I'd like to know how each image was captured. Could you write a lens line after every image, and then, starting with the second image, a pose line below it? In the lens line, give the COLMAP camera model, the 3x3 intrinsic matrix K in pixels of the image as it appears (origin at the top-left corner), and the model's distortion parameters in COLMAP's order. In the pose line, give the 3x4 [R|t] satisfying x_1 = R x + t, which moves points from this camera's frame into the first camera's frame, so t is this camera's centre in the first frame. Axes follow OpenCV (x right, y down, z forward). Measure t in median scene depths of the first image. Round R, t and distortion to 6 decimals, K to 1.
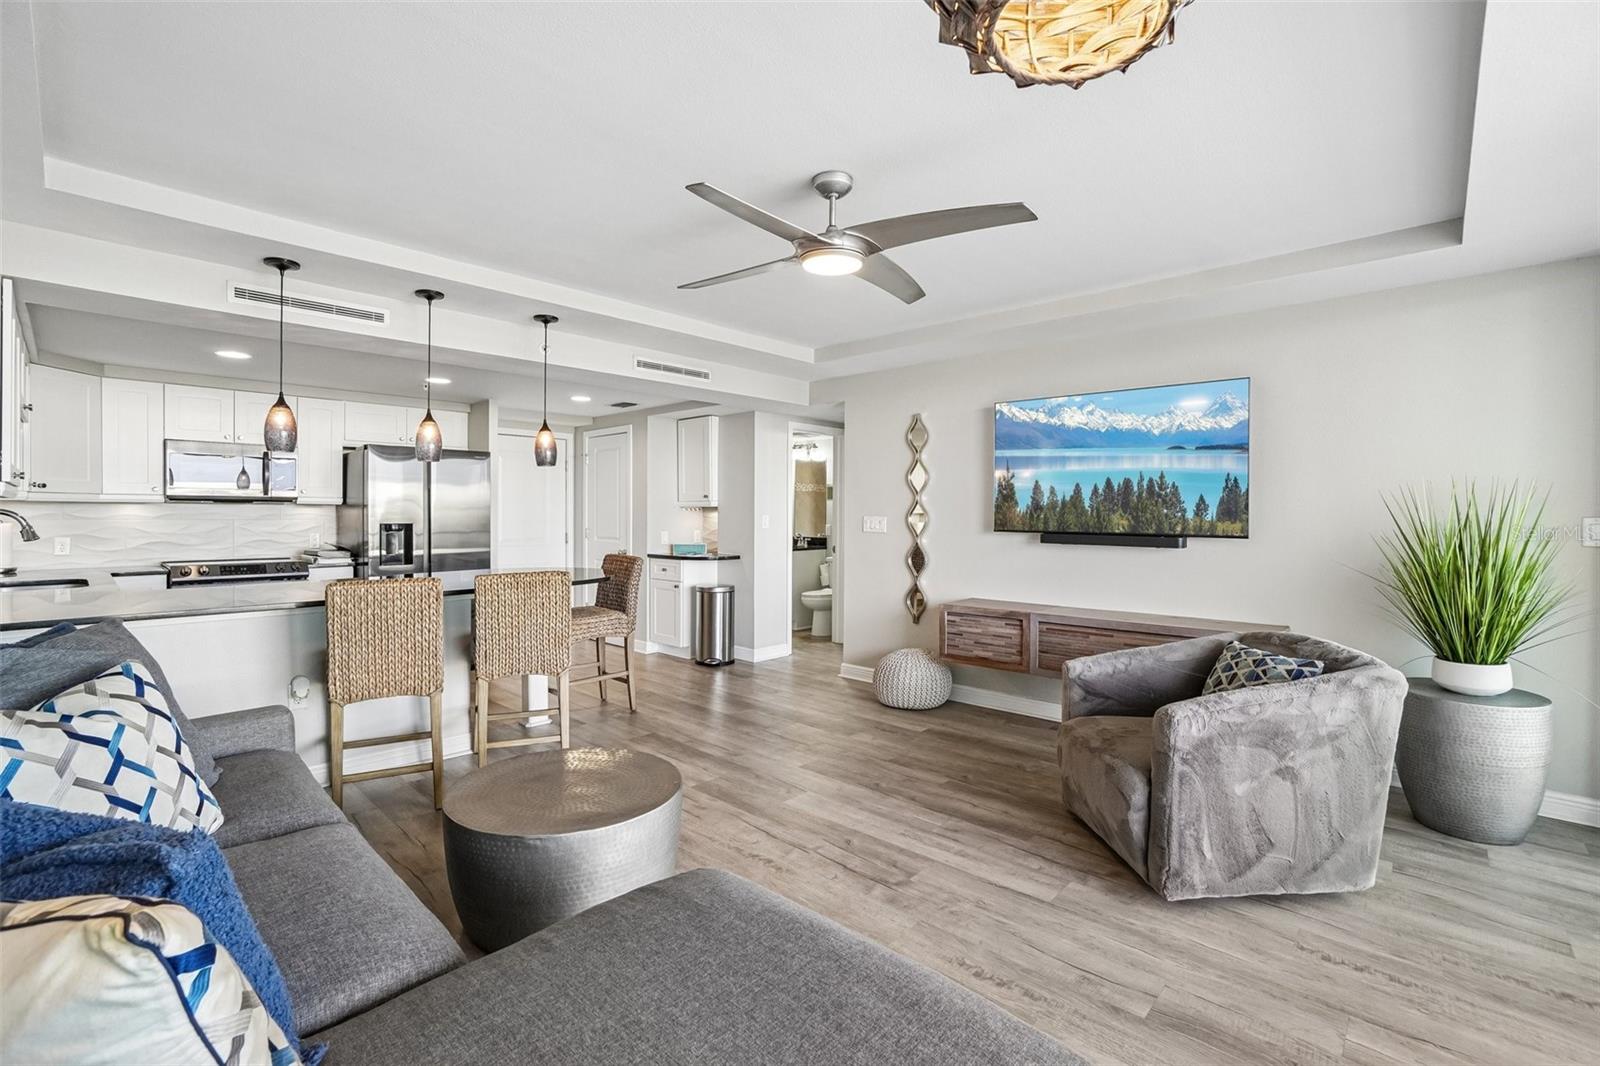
lens RADIAL K [[680.6, 0, 811.1], [0, 680.6, 521.9], [0, 0, 1]] dist [-0.038757, 0.000044]
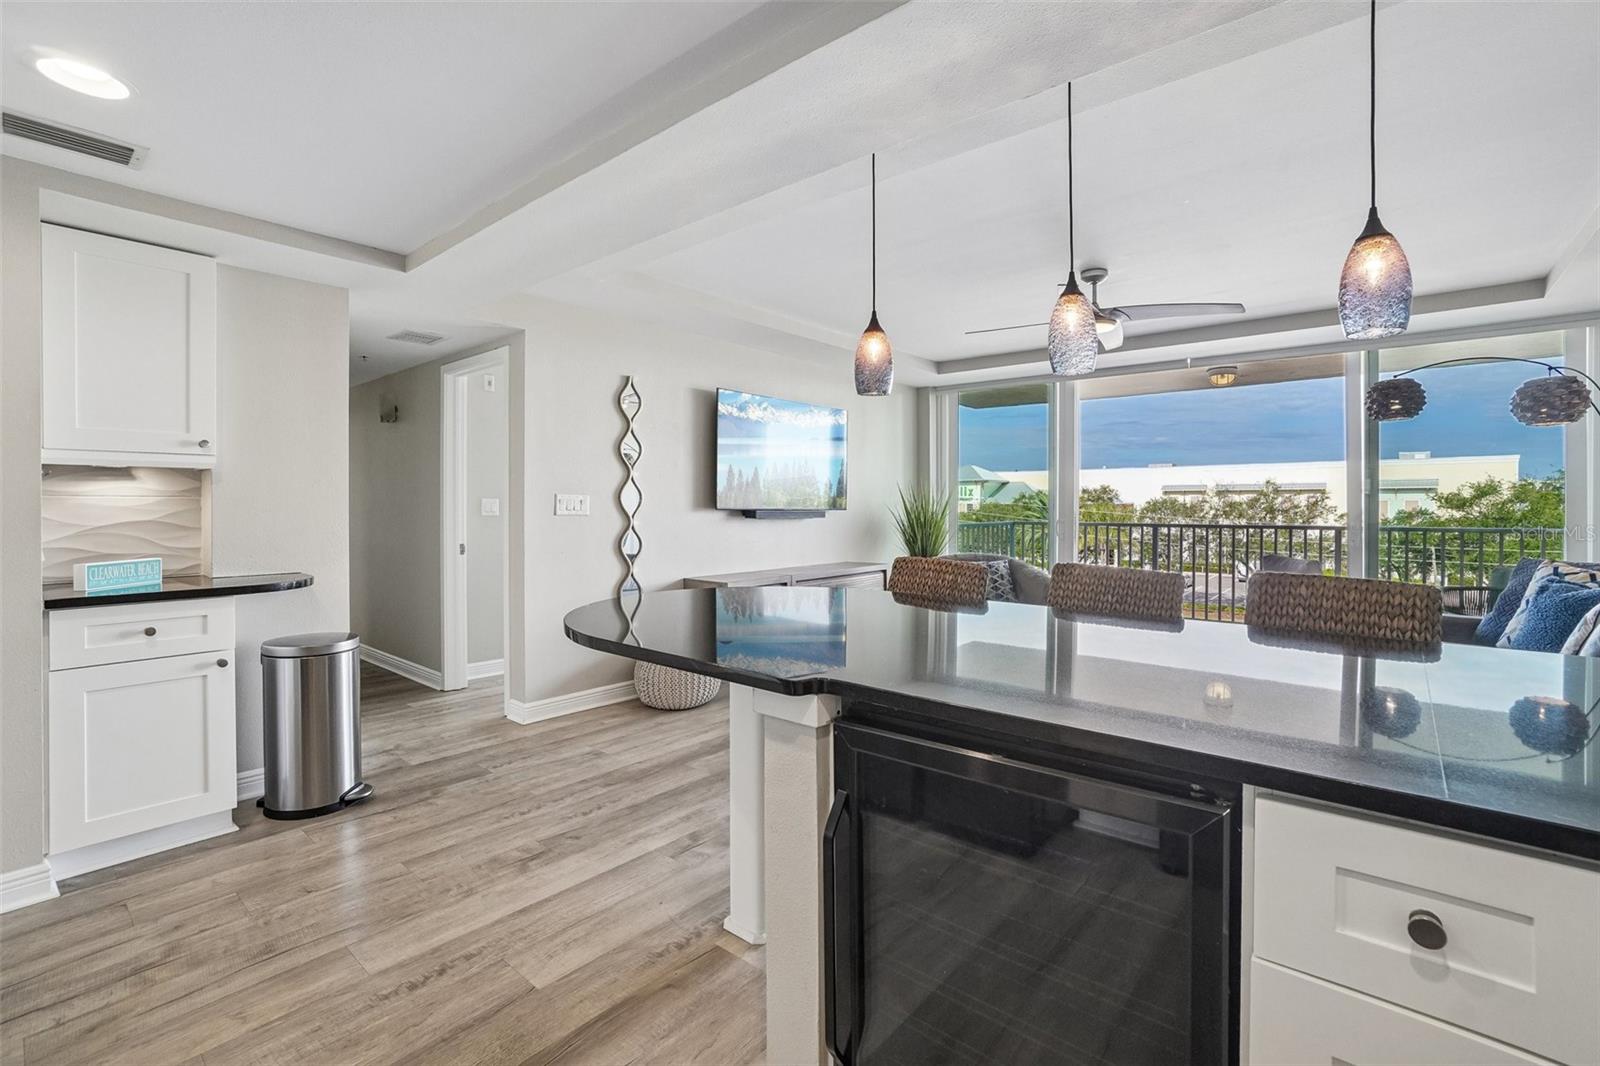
lens RADIAL K [[712.6, 0, 793.4], [0, 712.6, 505.3], [0, 0, 1]] dist [-0.051067, 0.019248]
pose [[-0.029419, -0.001713, 0.999566, -0.721325], [0.013367, 0.999908, 0.002107, 0.005455], [-0.999478, 0.013423, -0.029394, 0.792923]]
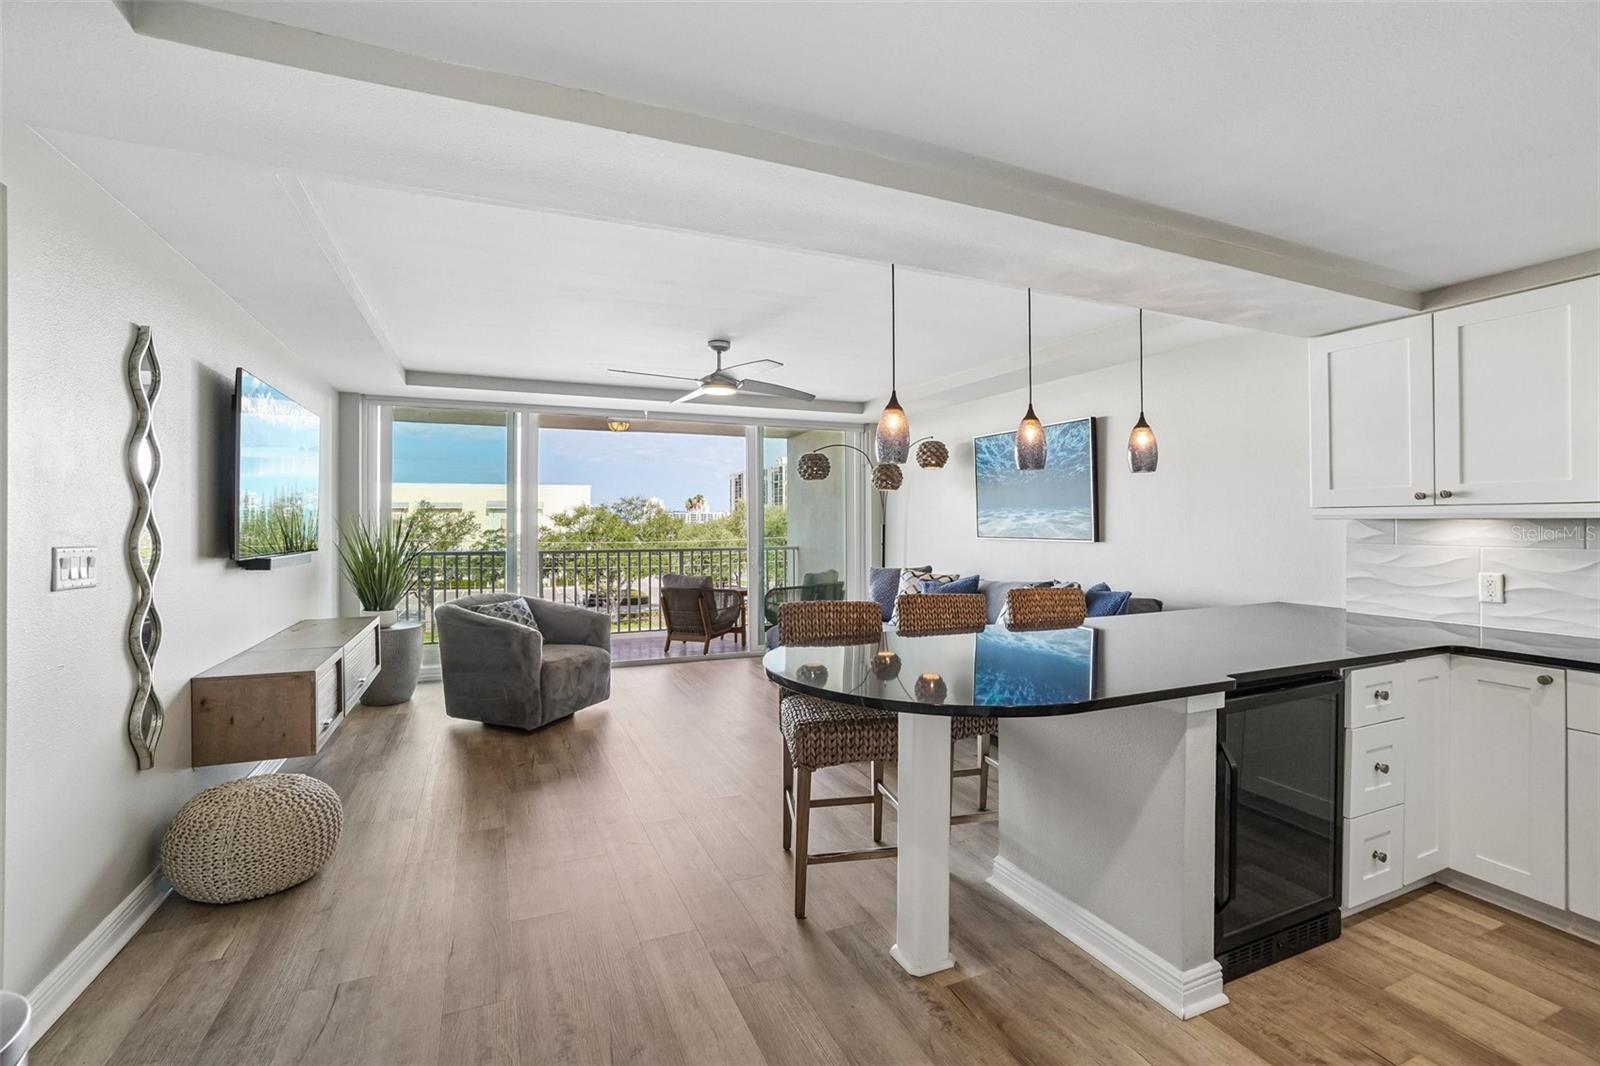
lens RADIAL K [[717.0, 0, 798.3], [0, 717.0, 519.1], [0, 0, 1]] dist [-0.050860, 0.019906]
pose [[-0.914087, -0.001168, 0.405516, -0.431295], [0.002718, 0.999956, 0.009008, -0.025789], [-0.405509, 0.009336, -0.914043, 1.218029]]
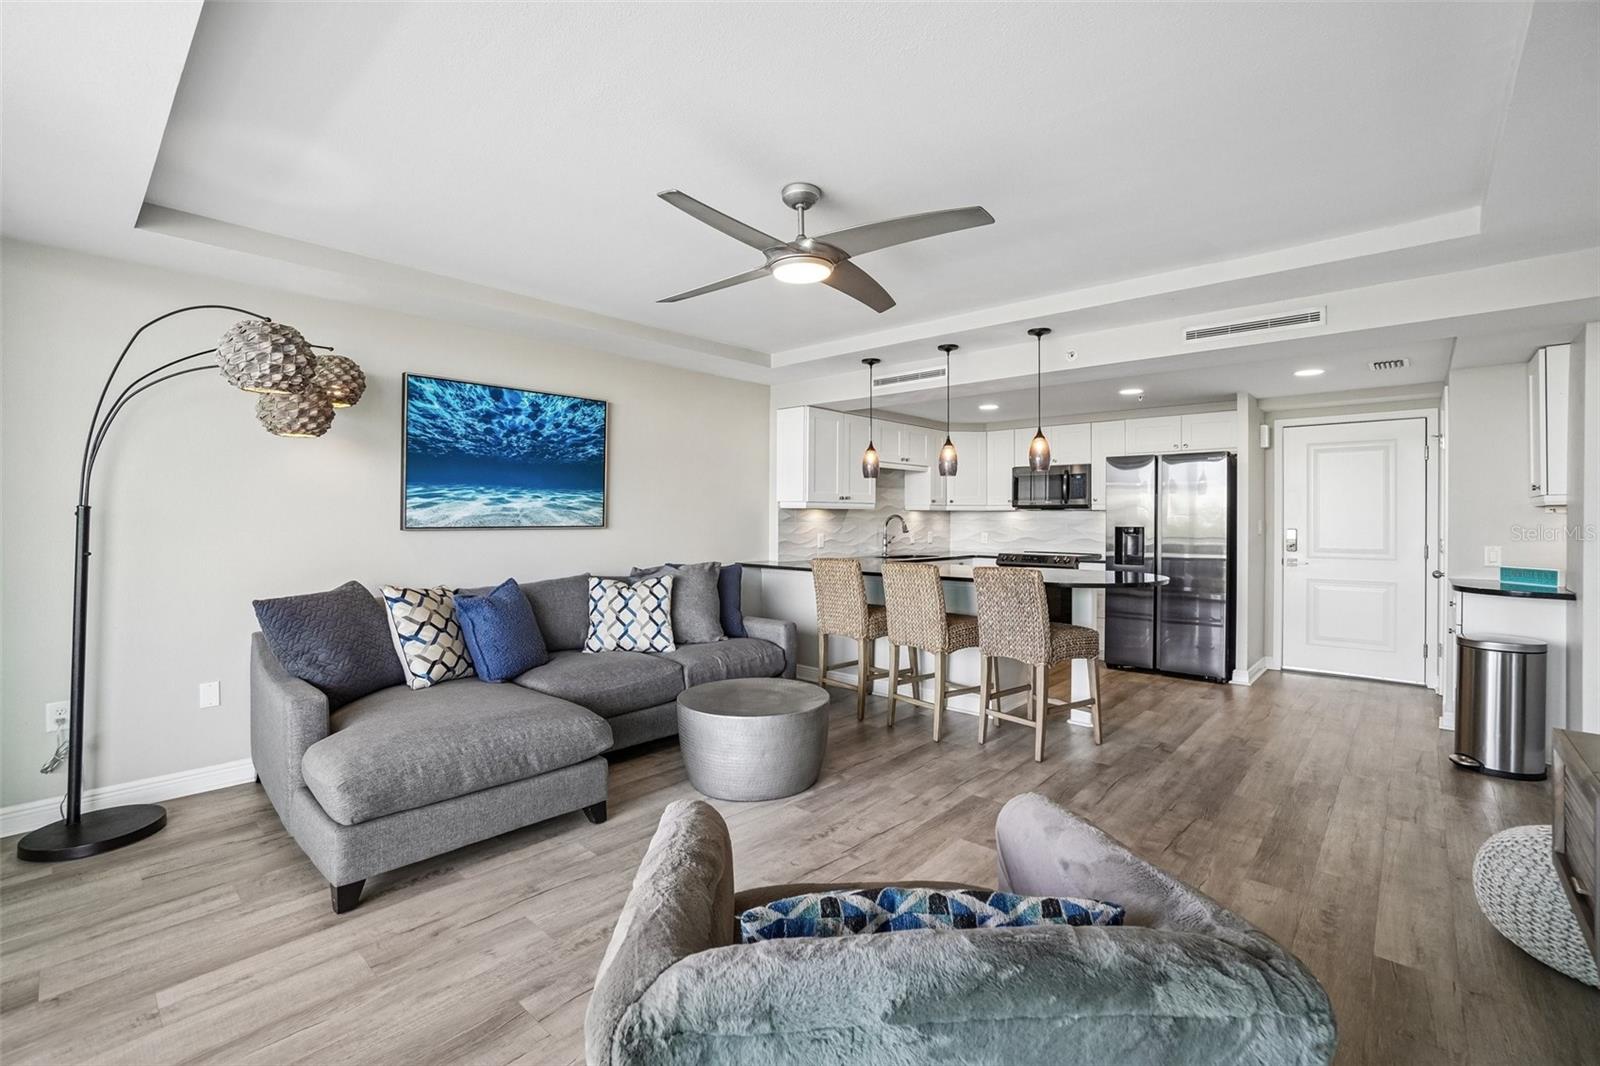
lens RADIAL K [[705.7, 0, 816.7], [0, 705.7, 519.6], [0, 0, 1]] dist [-0.080398, 0.029961]
pose [[0.032832, -0.001761, -0.999459, 0.500528], [-0.014841, 0.999887, -0.002249, 0.000793], [0.999351, 0.014907, 0.032802, 0.451812]]
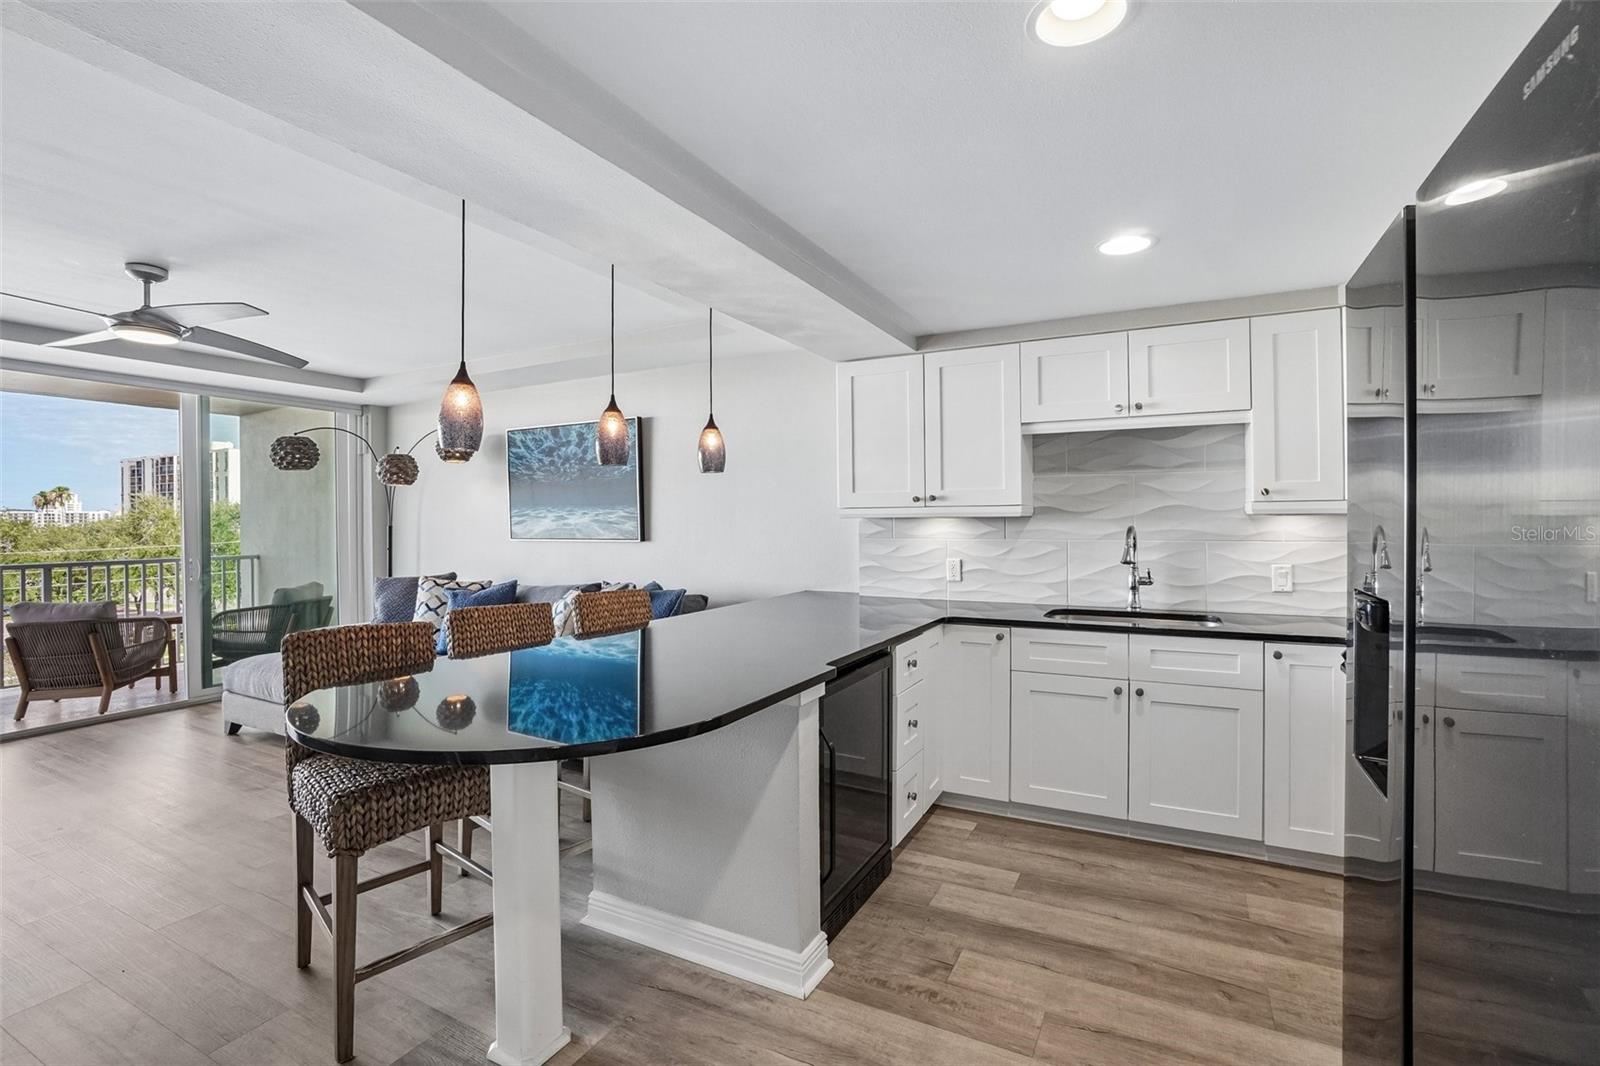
lens RADIAL K [[717.0, 0, 798.3], [0, 717.0, 519.1], [0, 0, 1]] dist [-0.050860, 0.019906]
pose [[-0.966293, 0.002255, -0.257433, -0.367672], [-0.000240, 0.999953, 0.009658, -0.024876], [0.257443, 0.009394, -0.966248, 1.172468]]
